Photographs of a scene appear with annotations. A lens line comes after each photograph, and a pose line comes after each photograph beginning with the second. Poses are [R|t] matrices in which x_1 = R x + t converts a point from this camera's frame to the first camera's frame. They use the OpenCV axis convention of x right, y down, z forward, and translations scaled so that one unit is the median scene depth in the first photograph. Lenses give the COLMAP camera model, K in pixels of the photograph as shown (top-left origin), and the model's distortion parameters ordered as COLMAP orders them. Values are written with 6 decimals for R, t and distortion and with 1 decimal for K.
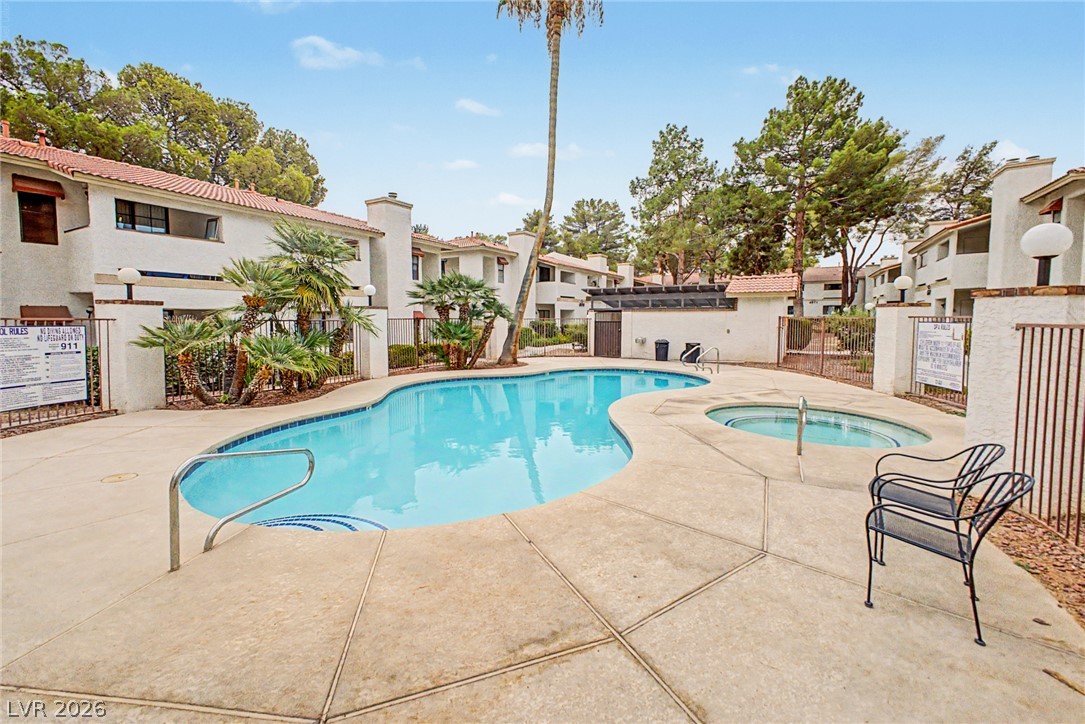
lens RADIAL K [[469.0, 0, 545.2], [0, 469.0, 350.4], [0, 0, 1]] dist [0.024565, -0.012718]
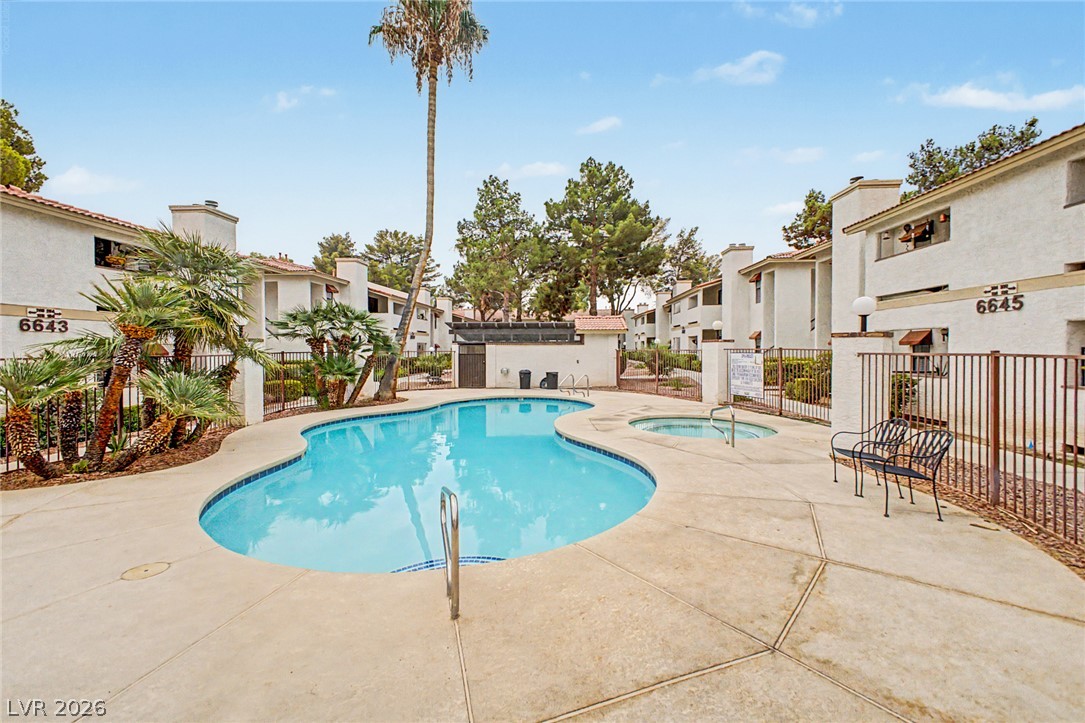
lens RADIAL K [[464.7, 0, 542.5], [0, 464.7, 361.5], [0, 0, 1]] dist [0.028458, -0.012447]
pose [[0.875077, -0.016148, 0.483713, -0.235783], [0.037869, 0.998664, -0.035168, -0.002602], [-0.482499, 0.049092, 0.874520, 0.014185]]
